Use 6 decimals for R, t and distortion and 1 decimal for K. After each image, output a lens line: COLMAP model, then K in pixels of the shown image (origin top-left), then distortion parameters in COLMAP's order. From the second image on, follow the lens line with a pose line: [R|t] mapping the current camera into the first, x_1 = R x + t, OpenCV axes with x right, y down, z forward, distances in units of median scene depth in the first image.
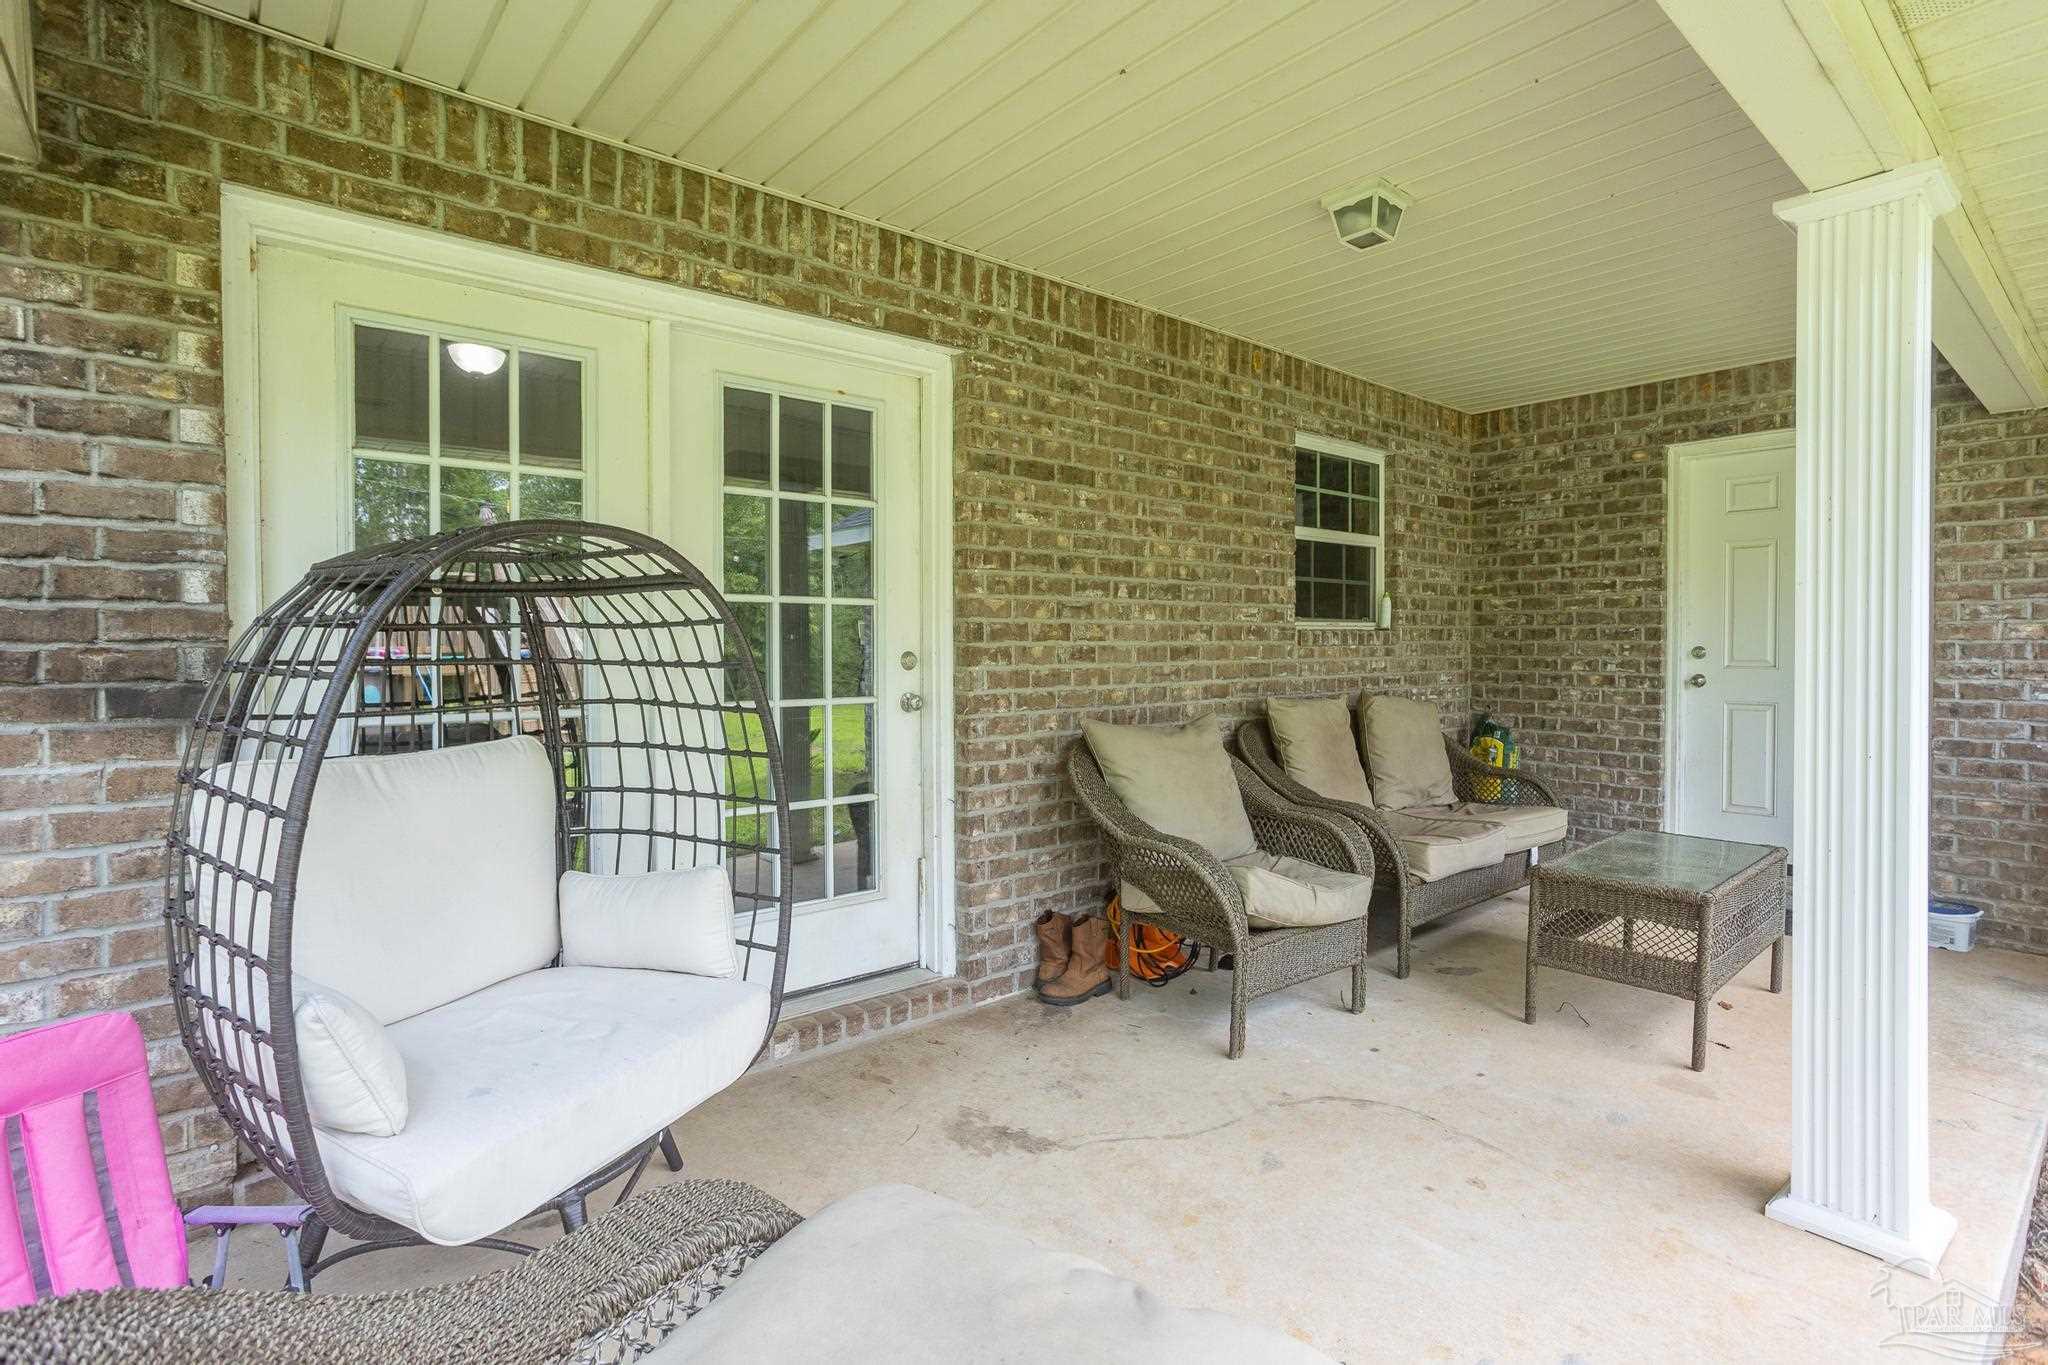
lens RADIAL K [[999.6, 0, 1028.3], [0, 999.6, 650.8], [0, 0, 1]] dist [-0.024073, 0.012912]
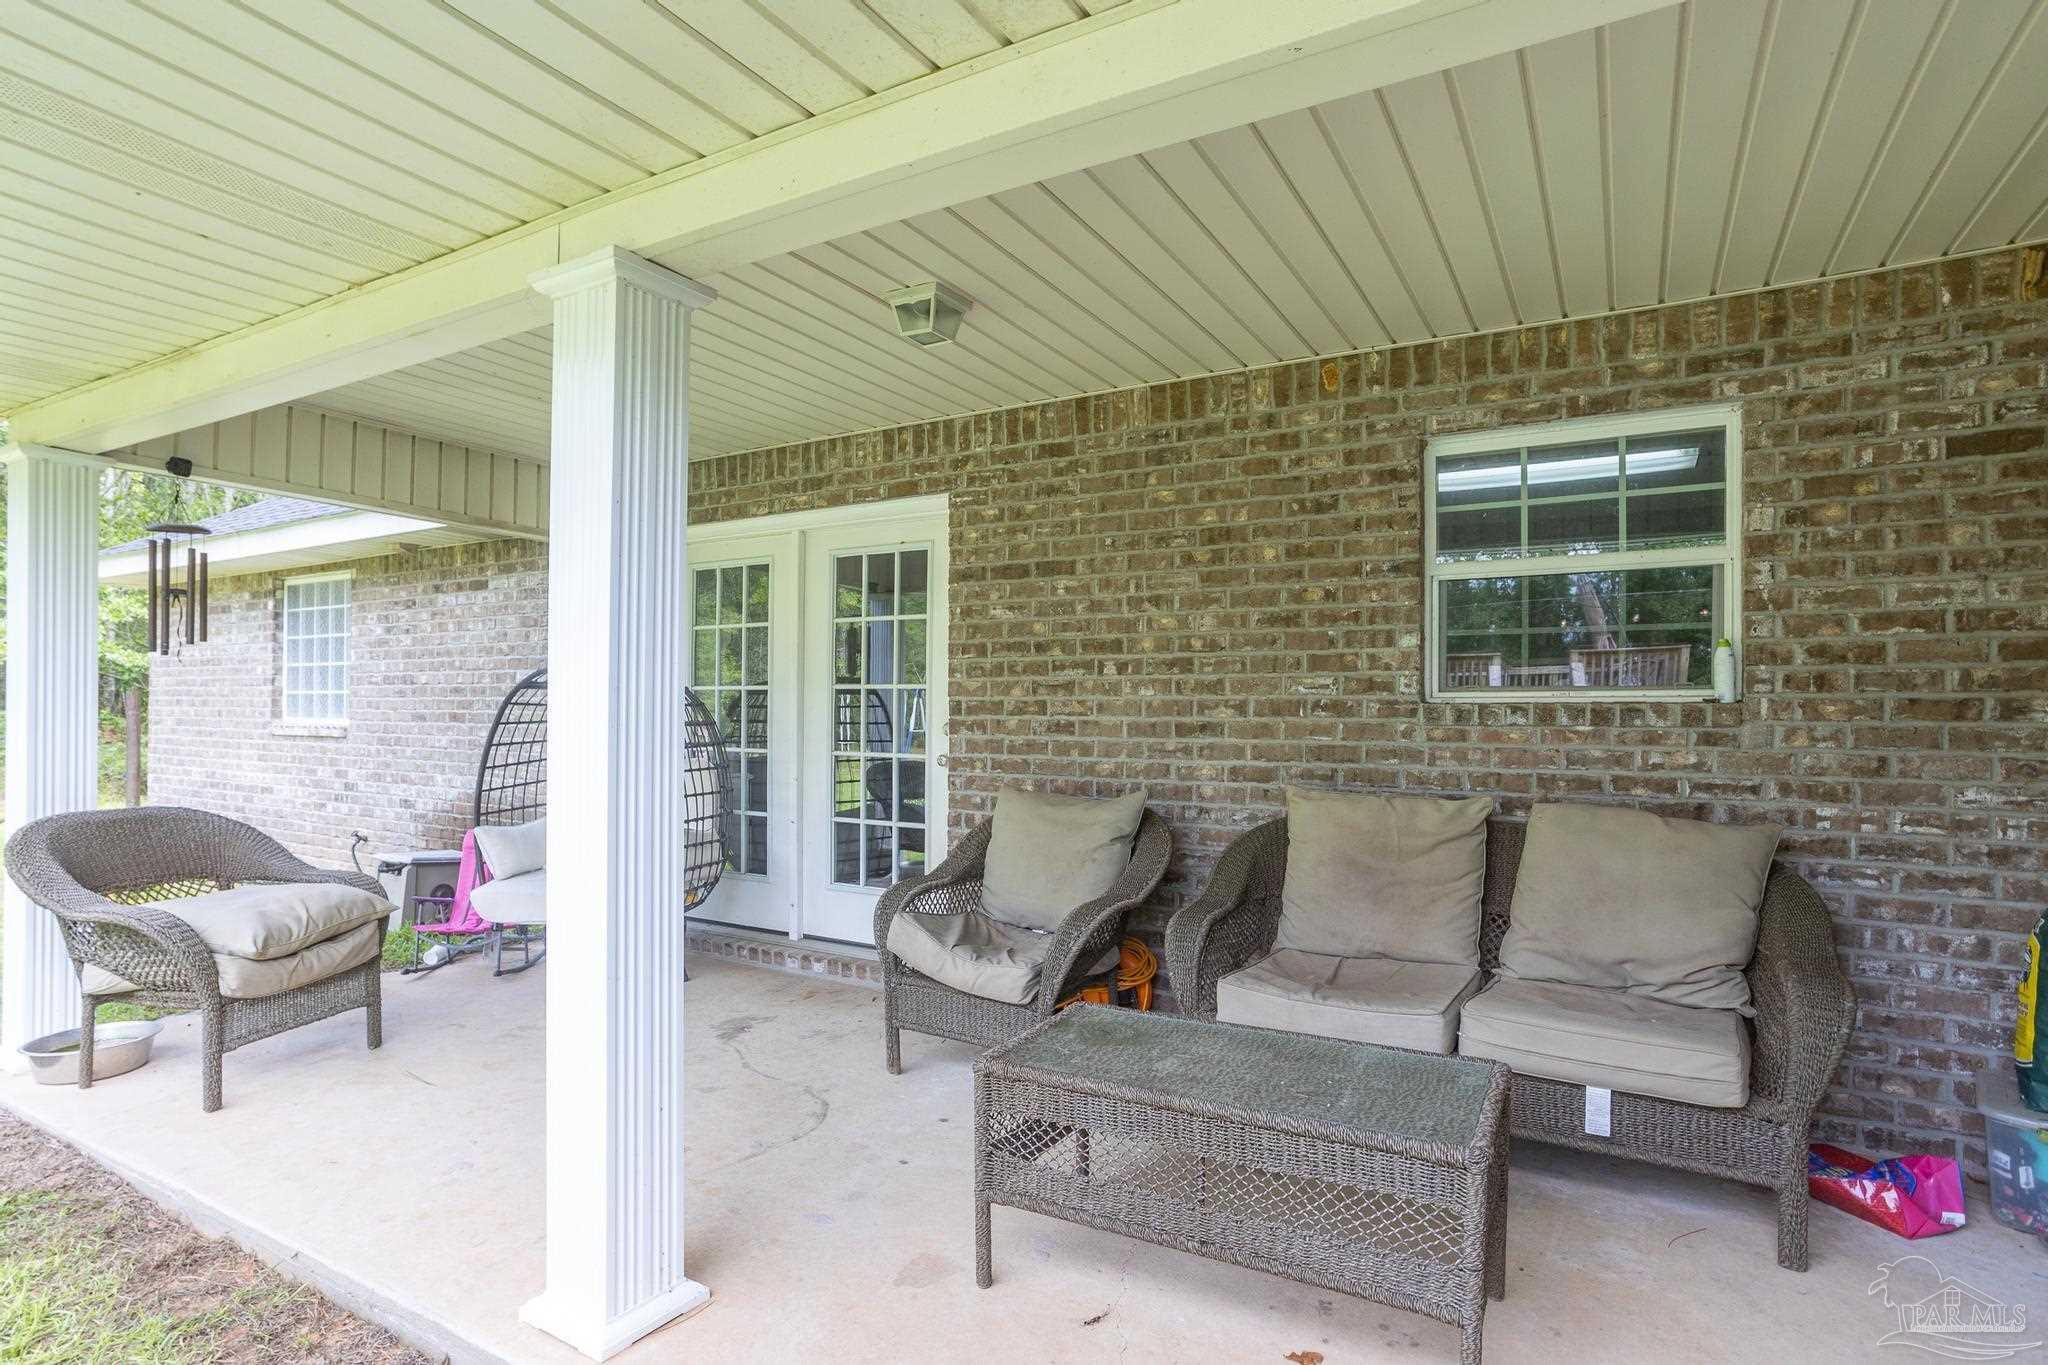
lens RADIAL K [[999.6, 0, 1021.4], [0, 999.6, 689.2], [0, 0, 1]] dist [-0.024073, 0.012912]
pose [[0.357883, -0.005415, -0.933751, 1.073088], [-0.006178, 0.999948, -0.008166, -0.029830], [0.933746, 0.008691, 0.357830, 0.560855]]
